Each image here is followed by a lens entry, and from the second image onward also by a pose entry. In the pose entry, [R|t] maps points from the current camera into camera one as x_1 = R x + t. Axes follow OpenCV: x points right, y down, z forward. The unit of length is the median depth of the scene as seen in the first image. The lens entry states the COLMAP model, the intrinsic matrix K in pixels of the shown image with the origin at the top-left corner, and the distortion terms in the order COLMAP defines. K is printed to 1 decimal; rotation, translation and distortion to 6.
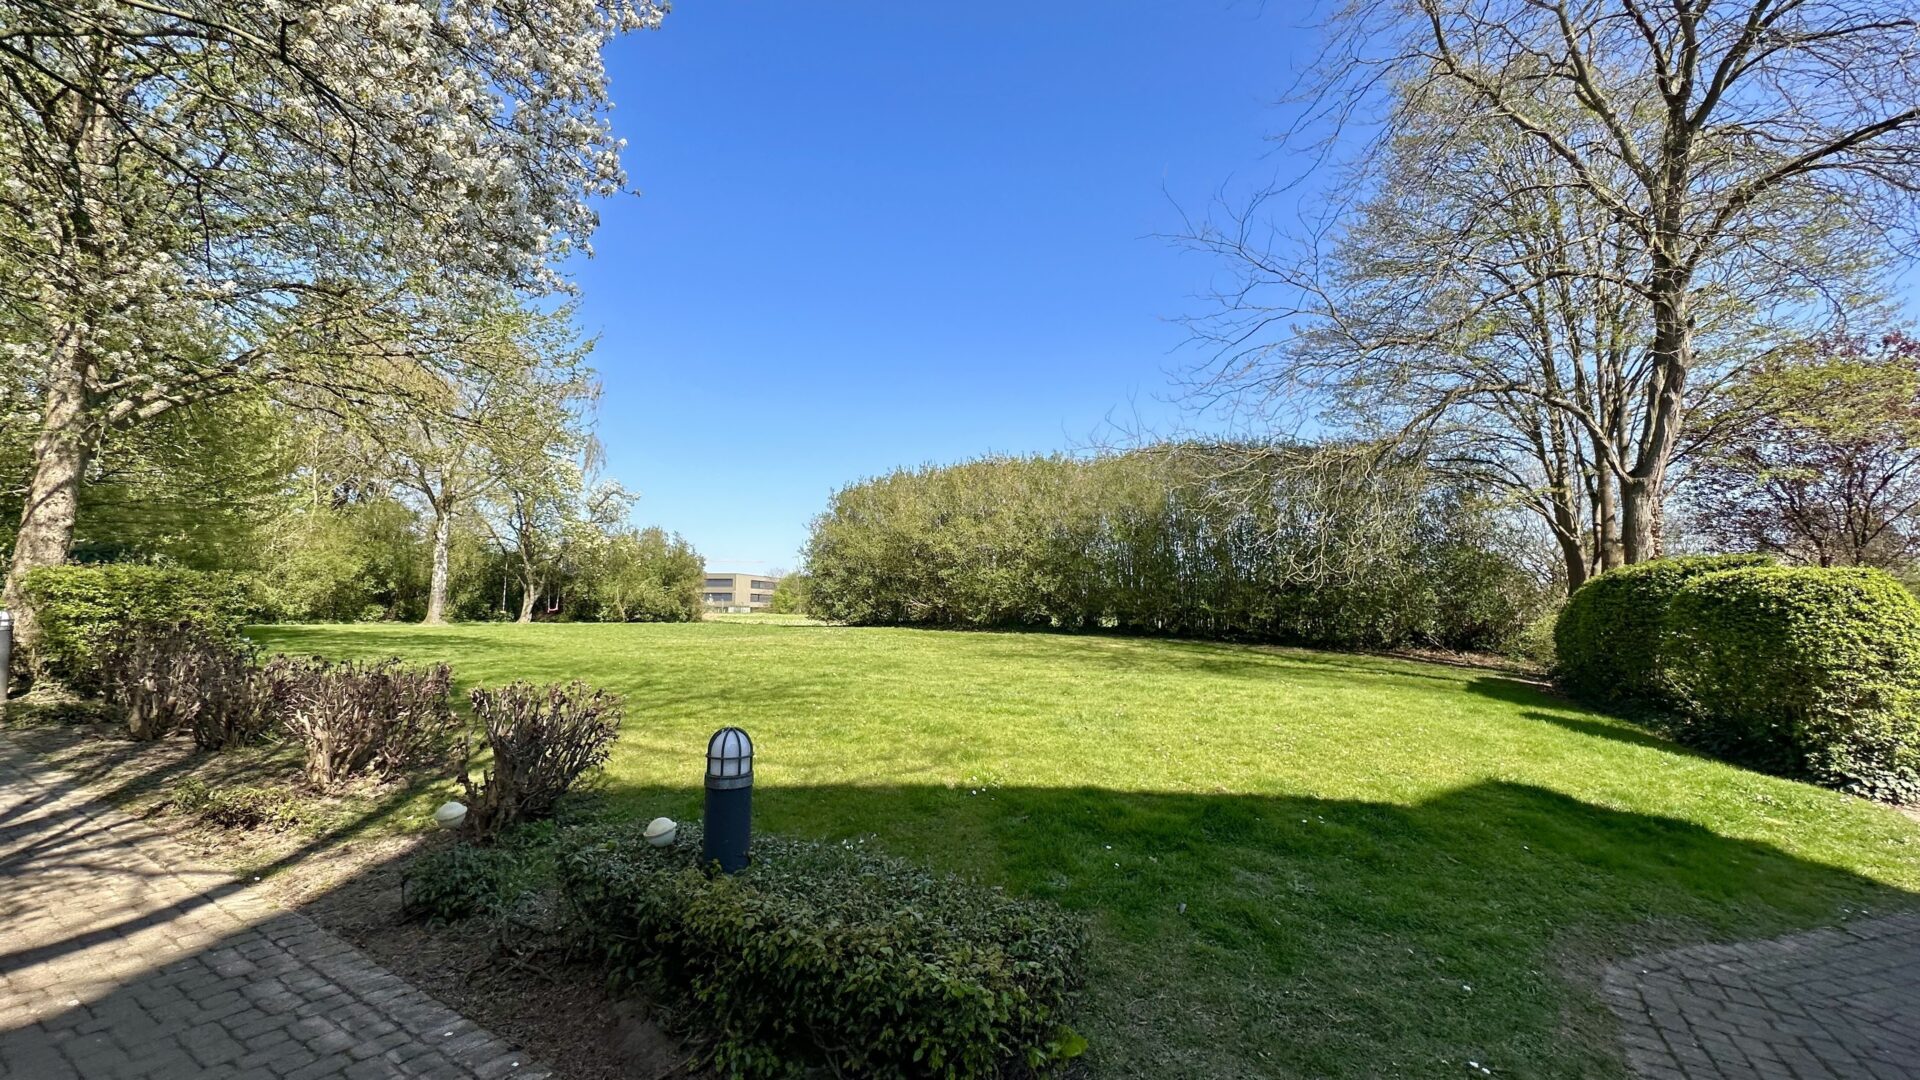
lens RADIAL K [[763.7, 0, 957.4], [0, 763.7, 543.4], [0, 0, 1]] dist [-0.001658, 0.000411]
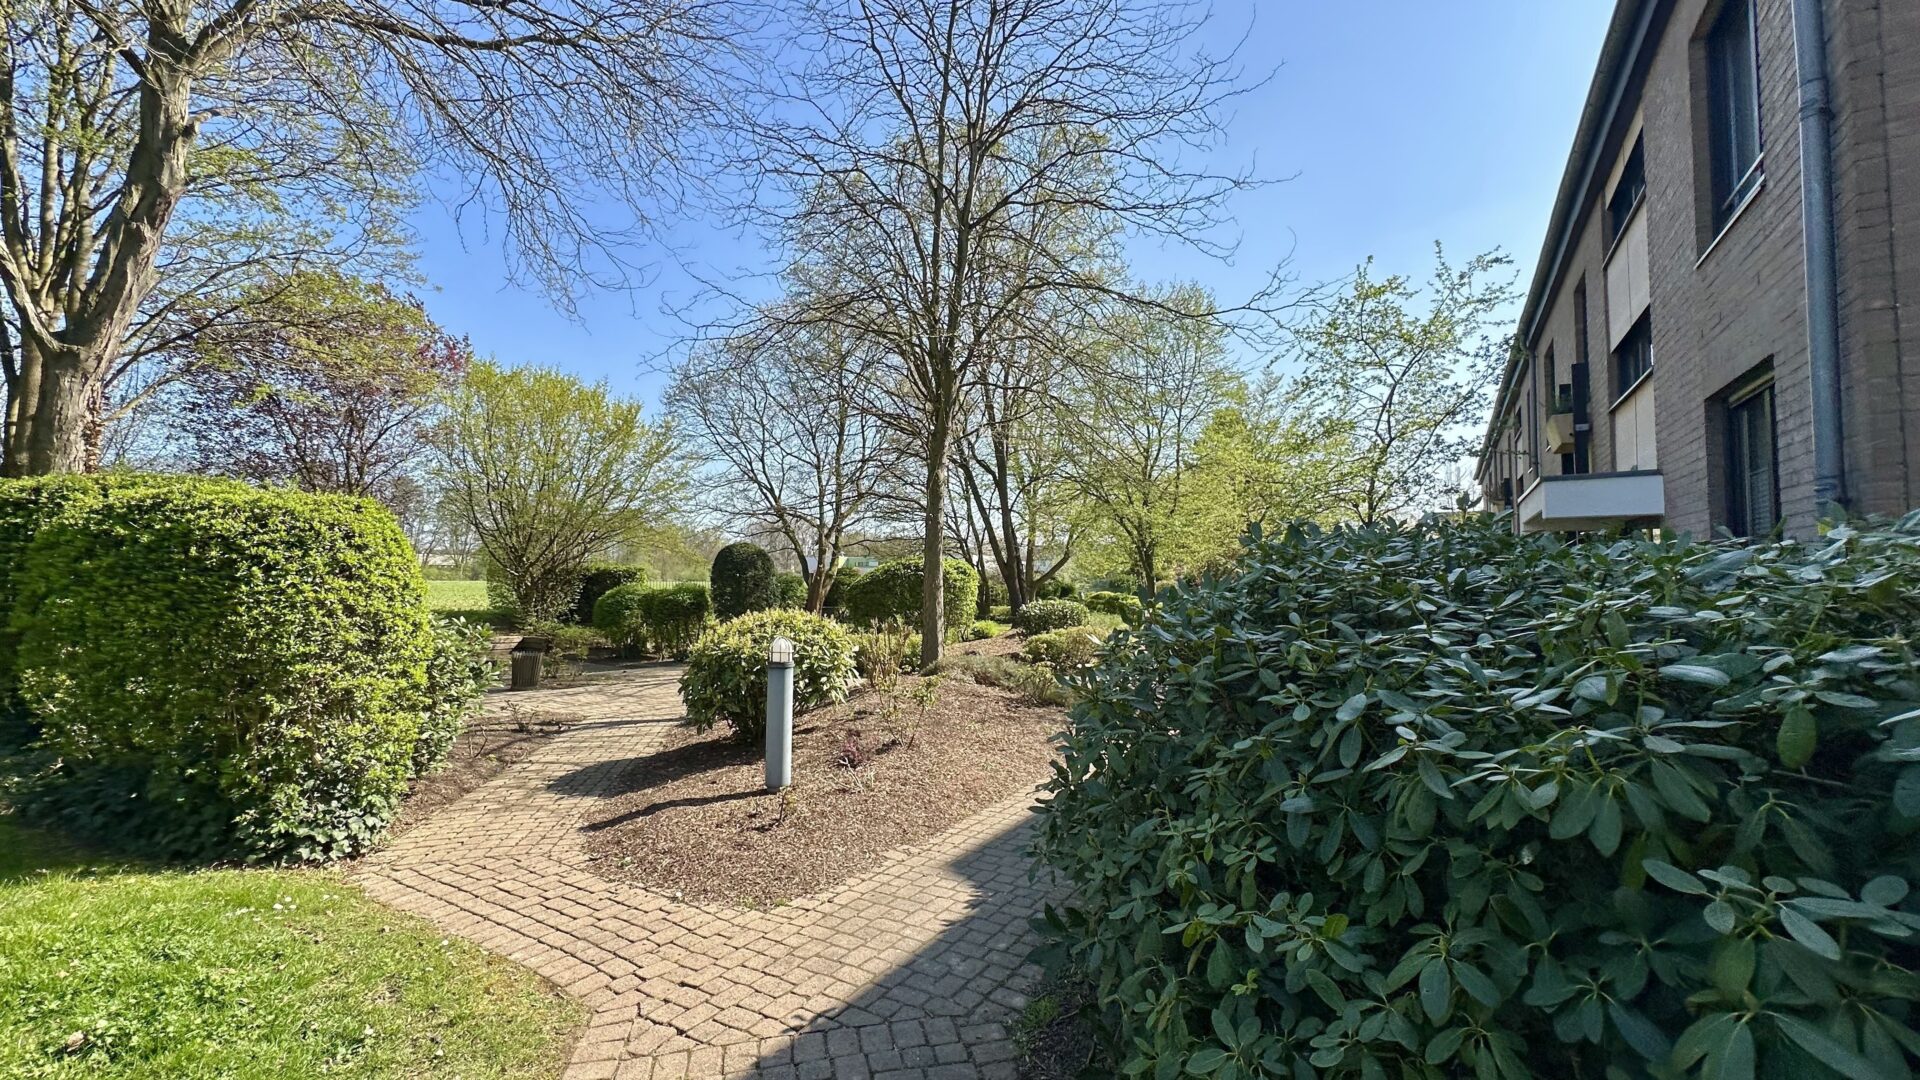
lens RADIAL K [[763.7, 0, 957.4], [0, 763.7, 538.8], [0, 0, 1]] dist [-0.001658, 0.000411]
pose [[0.025771, 0.039316, 0.998894, 0.564746], [-0.094634, 0.994835, -0.036715, 0.043631], [-0.995178, -0.093584, 0.029358, 0.479642]]
